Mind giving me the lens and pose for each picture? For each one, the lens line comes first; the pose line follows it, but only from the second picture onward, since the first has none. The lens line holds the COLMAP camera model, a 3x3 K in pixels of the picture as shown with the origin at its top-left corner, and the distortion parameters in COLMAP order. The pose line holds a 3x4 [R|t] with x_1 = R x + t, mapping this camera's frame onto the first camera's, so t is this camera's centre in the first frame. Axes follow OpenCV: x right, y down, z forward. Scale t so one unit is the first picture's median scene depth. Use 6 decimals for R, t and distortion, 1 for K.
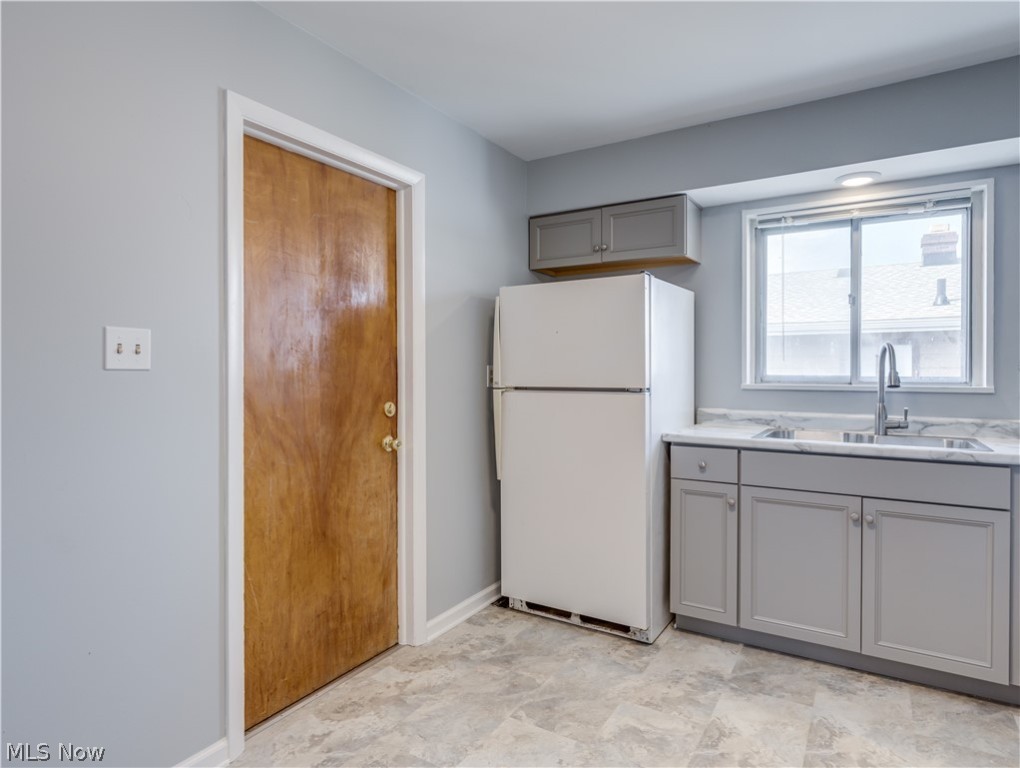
lens RADIAL K [[584.3, 0, 509.0], [0, 584.3, 375.3], [0, 0, 1]] dist [-0.007043, -0.002774]
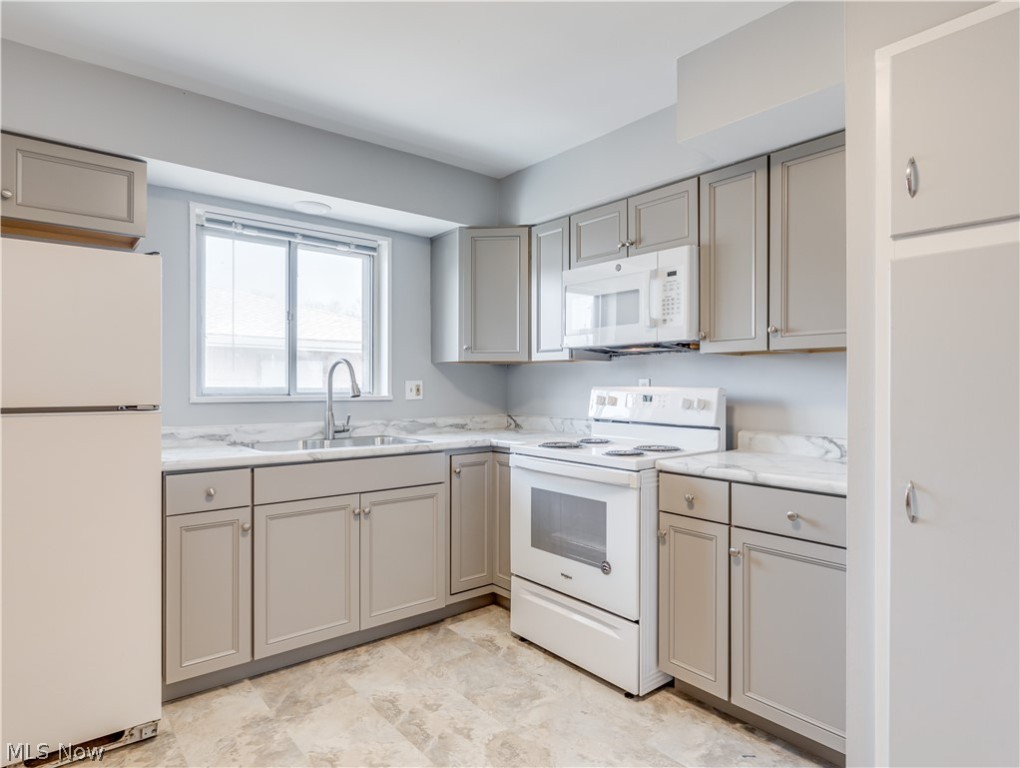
lens RADIAL K [[584.3, 0, 509.9], [0, 584.3, 385.6], [0, 0, 1]] dist [-0.007043, -0.002774]
pose [[0.320042, -0.000179, 0.947403, -0.387382], [0.005735, 0.999982, -0.001749, 0.001753], [-0.947386, 0.005993, 0.320037, 0.355387]]
